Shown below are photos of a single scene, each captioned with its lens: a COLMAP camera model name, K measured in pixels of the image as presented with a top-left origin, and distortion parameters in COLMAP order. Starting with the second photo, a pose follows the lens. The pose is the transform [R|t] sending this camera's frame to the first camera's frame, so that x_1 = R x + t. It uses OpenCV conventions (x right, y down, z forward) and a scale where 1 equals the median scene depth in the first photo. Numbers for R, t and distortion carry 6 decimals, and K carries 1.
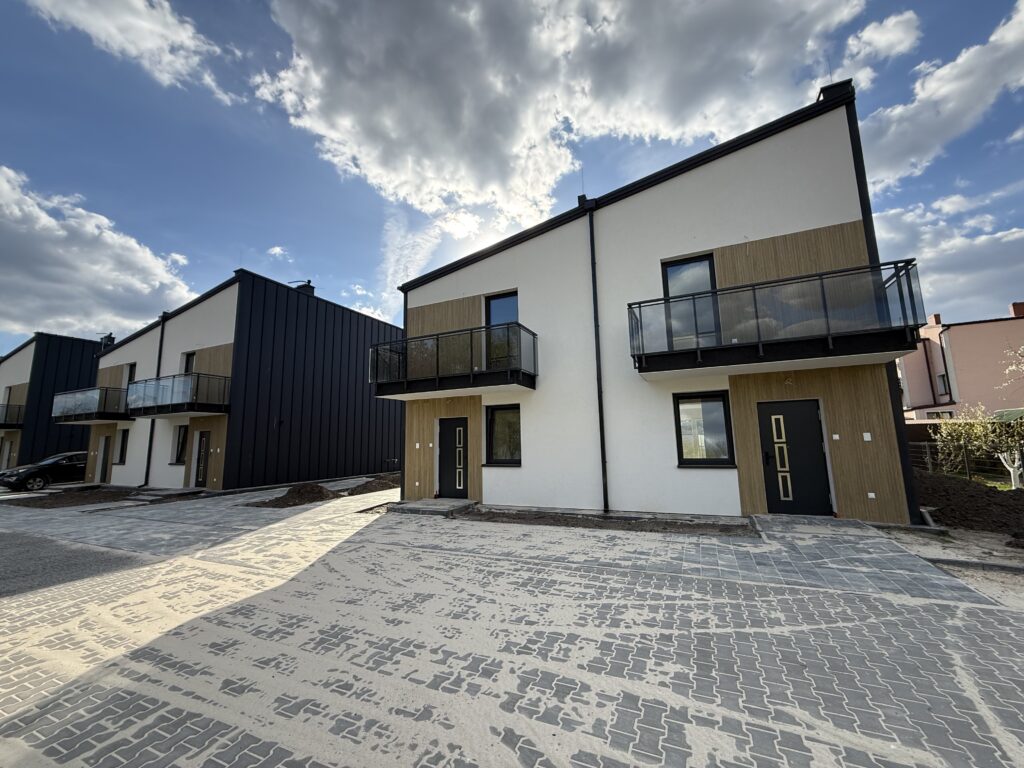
lens RADIAL K [[406.1, 0, 508.3], [0, 406.1, 383.7], [0, 0, 1]] dist [0.001984, -0.000457]
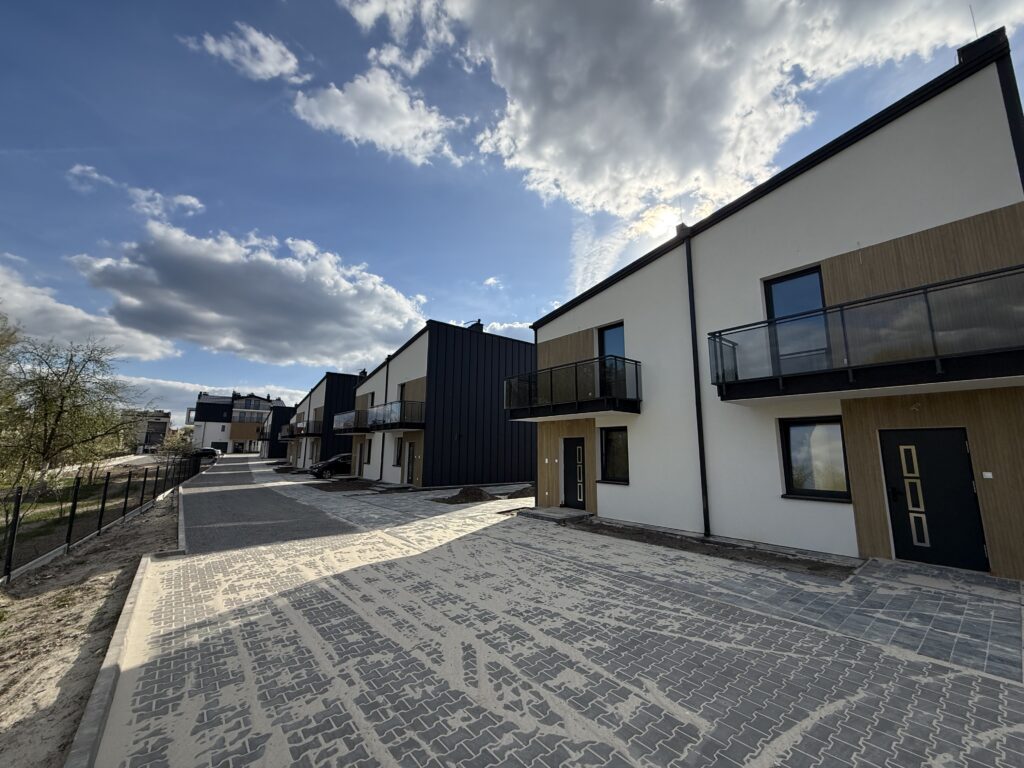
lens RADIAL K [[406.1, 0, 508.6], [0, 406.1, 384.3], [0, 0, 1]] dist [0.001984, -0.000457]
pose [[0.897182, -0.043951, -0.439470, 0.284532], [0.037156, 0.999020, -0.024056, -0.061776], [0.440096, 0.005254, 0.897935, -0.144265]]
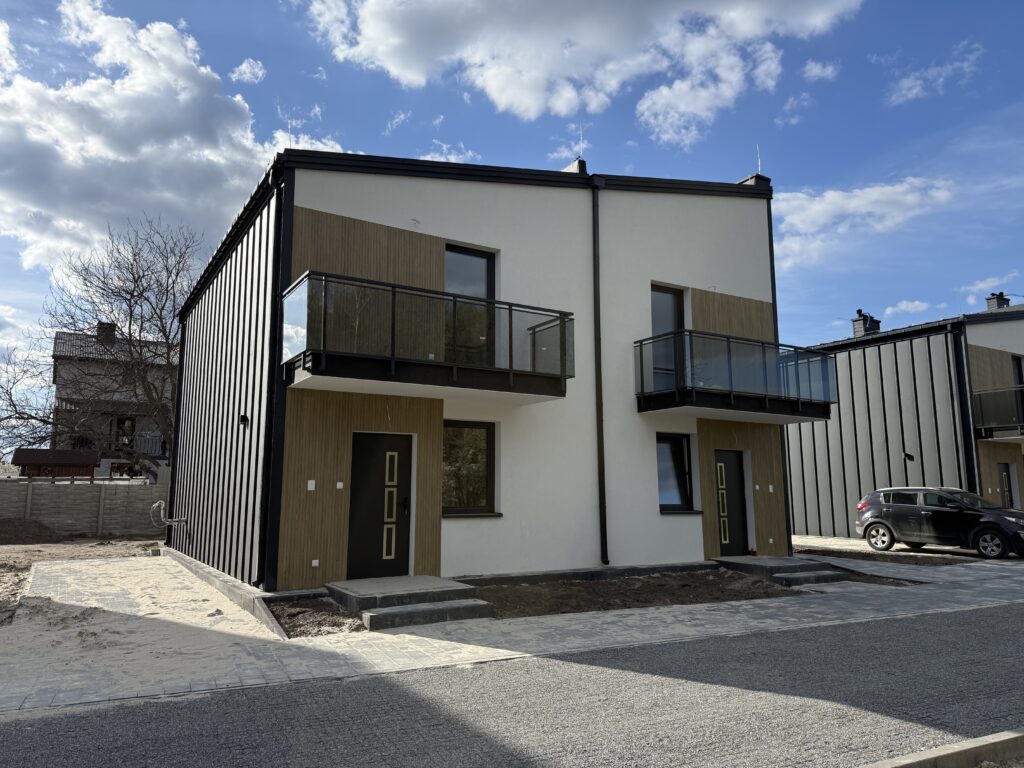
lens RADIAL K [[725.9, 0, 507.9], [0, 725.9, 385.5], [0, 0, 1]] dist [0.039165, -0.041956]
pose [[0.549331, 0.153390, 0.821406, -1.189271], [-0.124443, 0.987063, -0.101102, 0.136032], [-0.826287, -0.046680, 0.561312, 0.406306]]
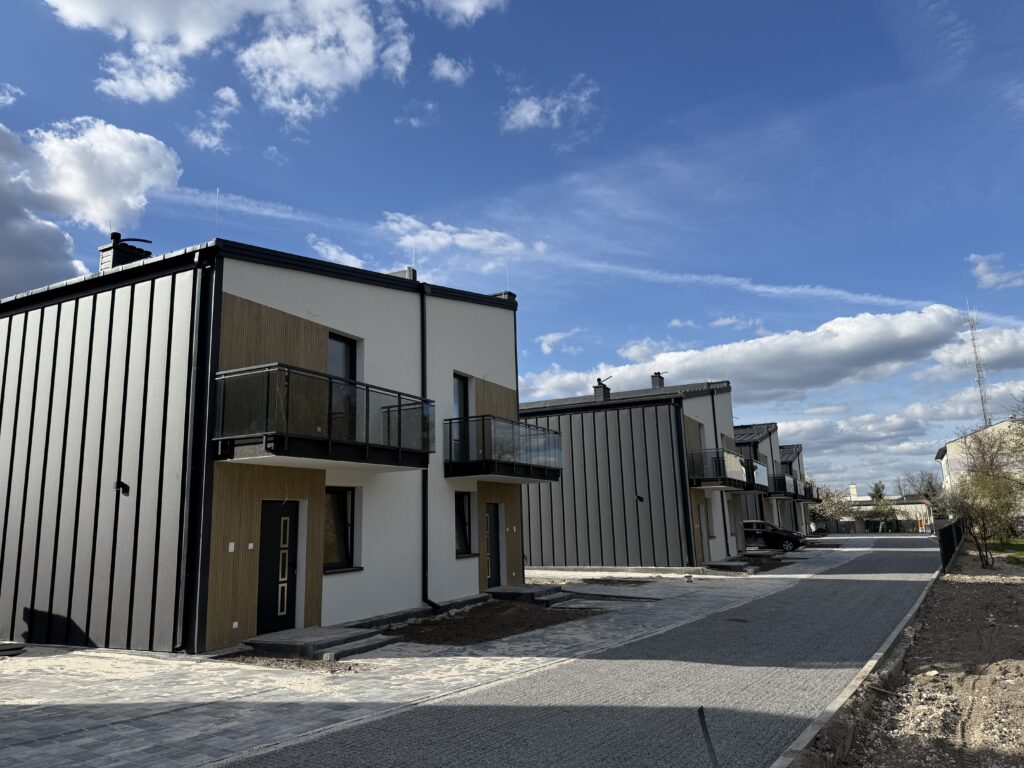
lens RADIAL K [[725.9, 0, 518.3], [0, 725.9, 384.6], [0, 0, 1]] dist [0.039165, -0.041956]
pose [[-0.004783, 0.212924, 0.977057, -1.727116], [-0.096343, 0.972425, -0.212386, 0.156049], [-0.995337, -0.095148, 0.015863, 0.874315]]
